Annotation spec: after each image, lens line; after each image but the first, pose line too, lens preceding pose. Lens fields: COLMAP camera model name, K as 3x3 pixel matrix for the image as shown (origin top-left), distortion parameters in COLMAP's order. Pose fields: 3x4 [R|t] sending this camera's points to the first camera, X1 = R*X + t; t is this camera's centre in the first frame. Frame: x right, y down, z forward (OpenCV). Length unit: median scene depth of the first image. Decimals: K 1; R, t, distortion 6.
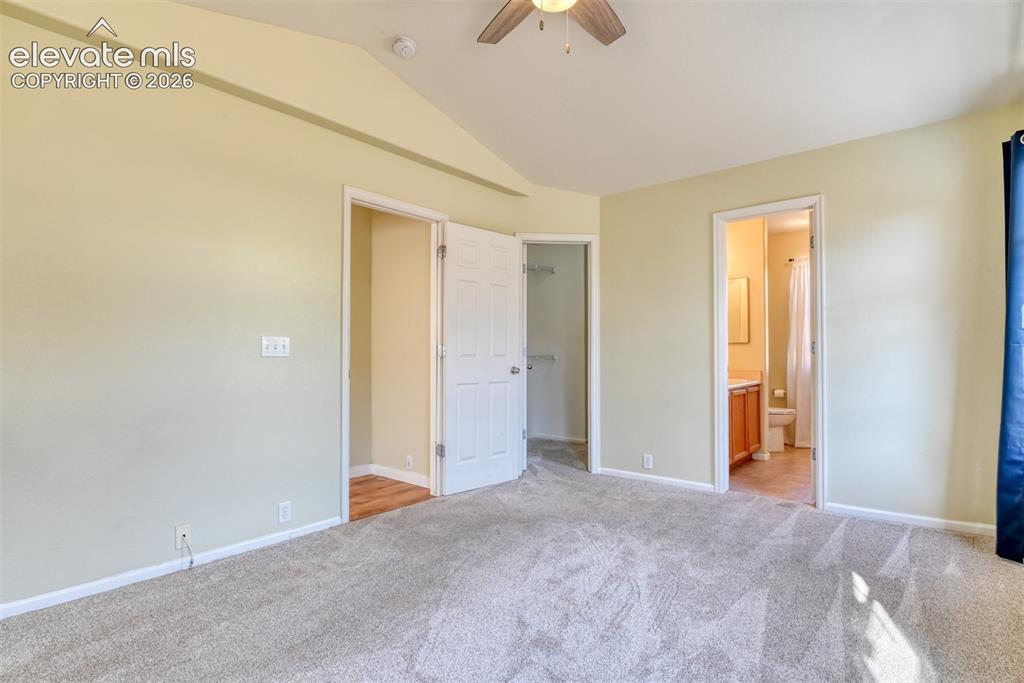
lens RADIAL K [[514.4, 0, 511.4], [0, 514.4, 347.8], [0, 0, 1]] dist [-0.022106, -0.001443]
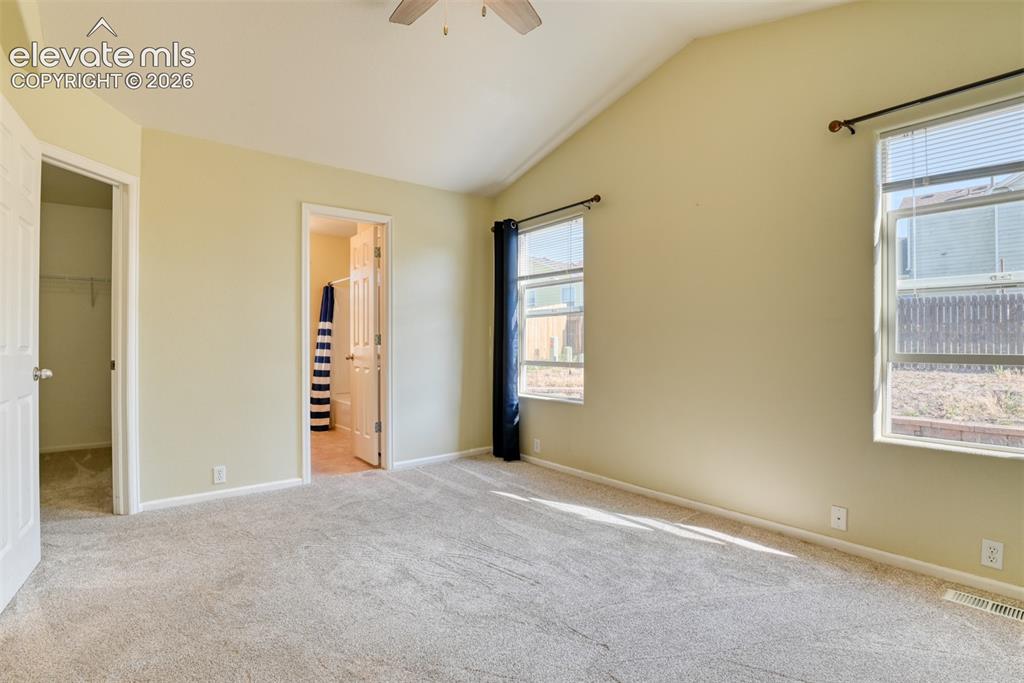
lens RADIAL K [[514.4, 0, 511.4], [0, 514.4, 347.8], [0, 0, 1]] dist [-0.022106, -0.001443]
pose [[0.177993, -0.005201, 0.984018, -0.628323], [-0.012424, 0.999894, 0.007532, 0.005897], [-0.983953, -0.013566, 0.177909, 0.533740]]
